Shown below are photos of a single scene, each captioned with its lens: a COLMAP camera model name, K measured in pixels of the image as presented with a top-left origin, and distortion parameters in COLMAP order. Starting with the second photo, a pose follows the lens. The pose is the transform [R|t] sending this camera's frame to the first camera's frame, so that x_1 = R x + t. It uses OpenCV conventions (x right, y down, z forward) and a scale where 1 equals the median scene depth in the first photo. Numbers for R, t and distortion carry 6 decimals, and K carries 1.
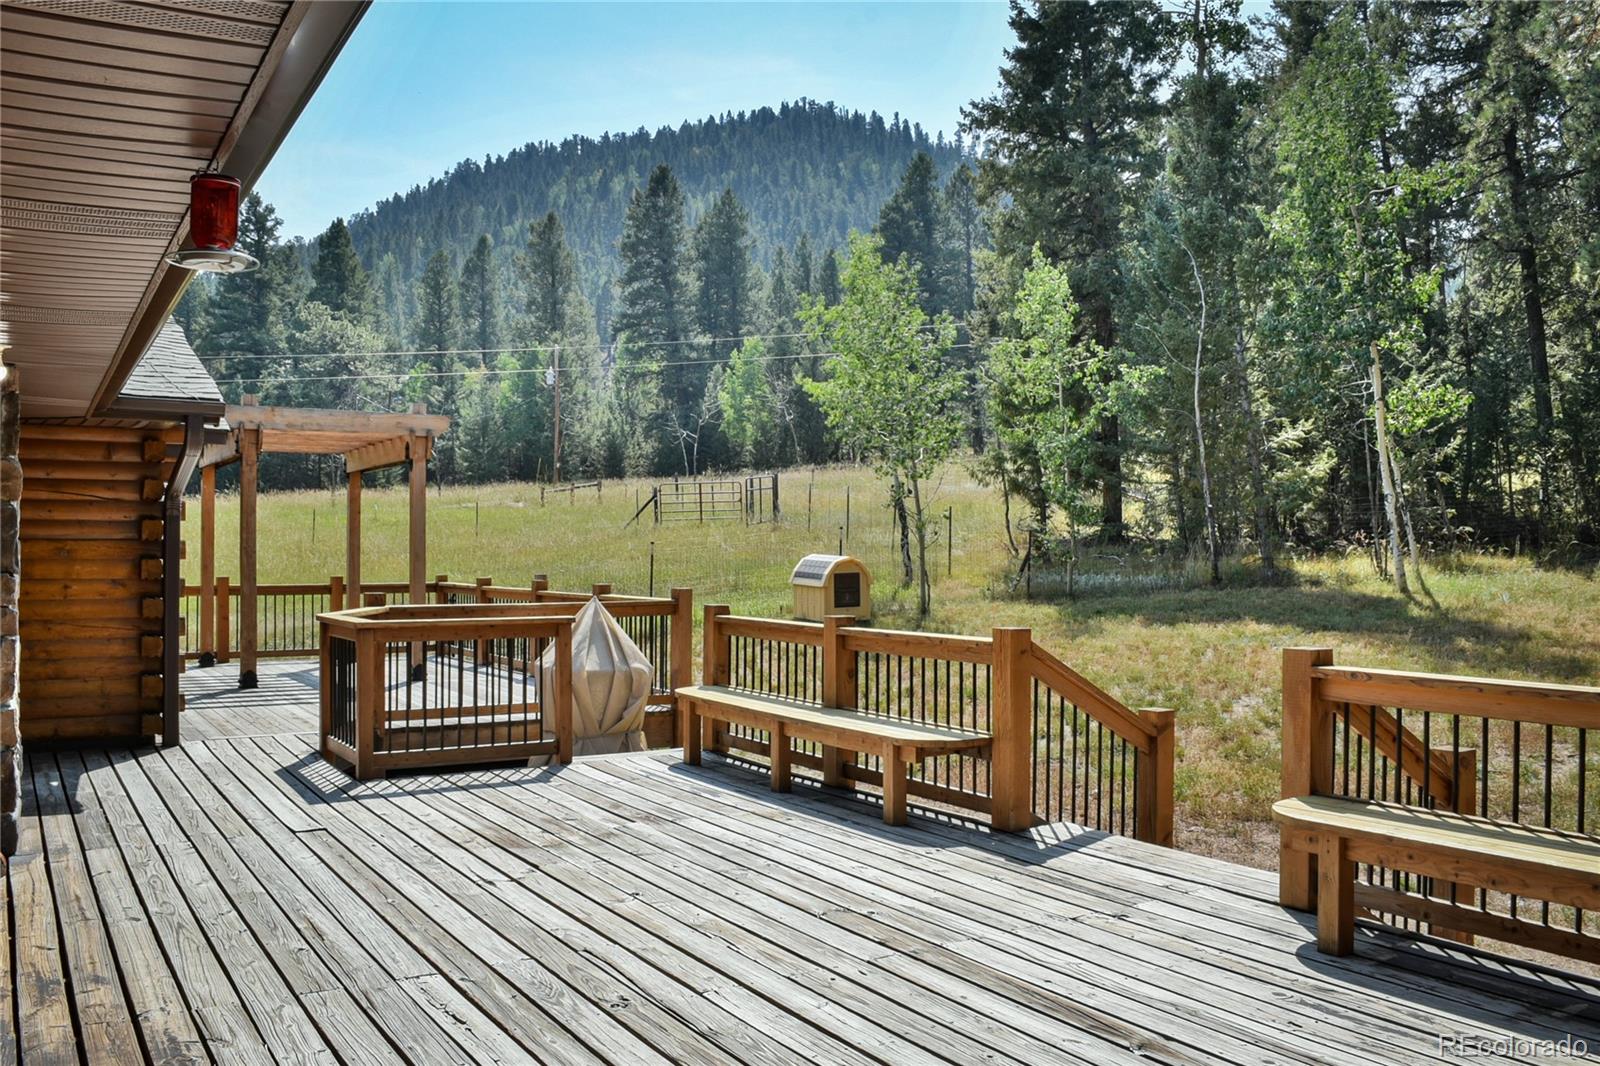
lens RADIAL K [[1312.6, 0, 800.3], [0, 1312.6, 539.6], [0, 0, 1]] dist [-0.001677, -0.000280]
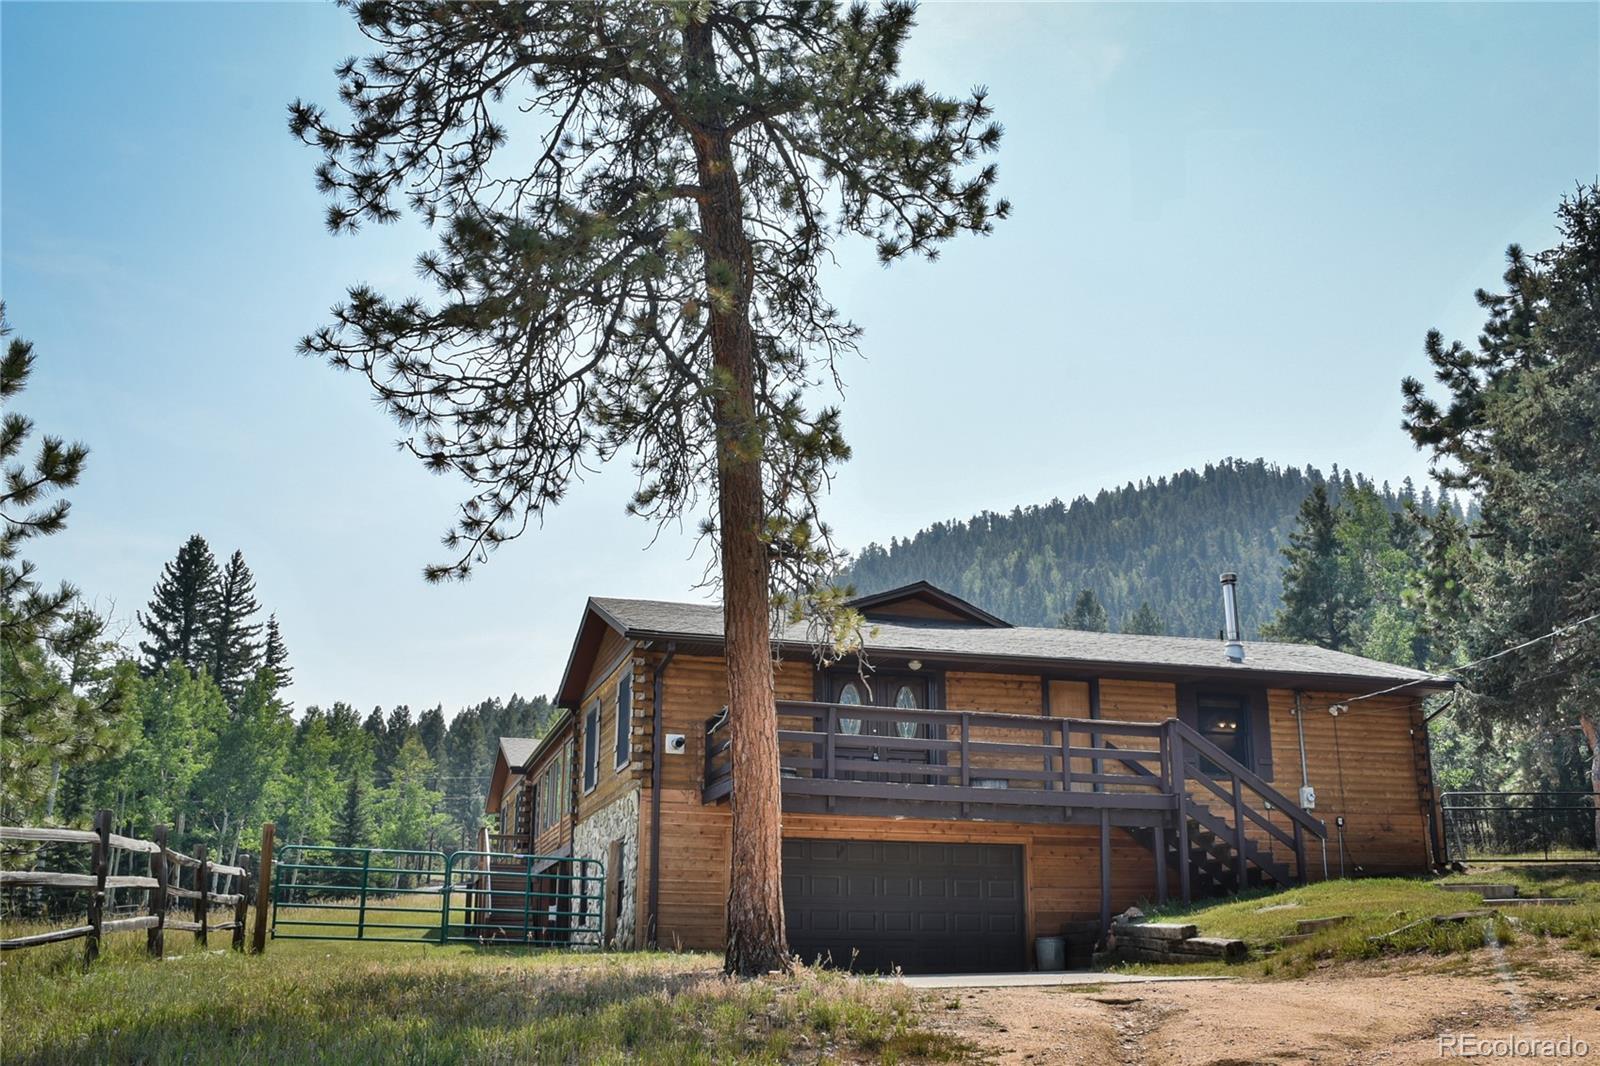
lens RADIAL K [[1651.8, 0, 800.5], [0, 1651.8, 533.4], [0, 0, 1]] dist [-0.024905, 0.000000]
pose [[0.961292, -0.080404, -0.263540, 0.014097], [0.010145, 0.966155, -0.257761, 0.012169], [0.275346, 0.245110, 0.929573, -0.152608]]
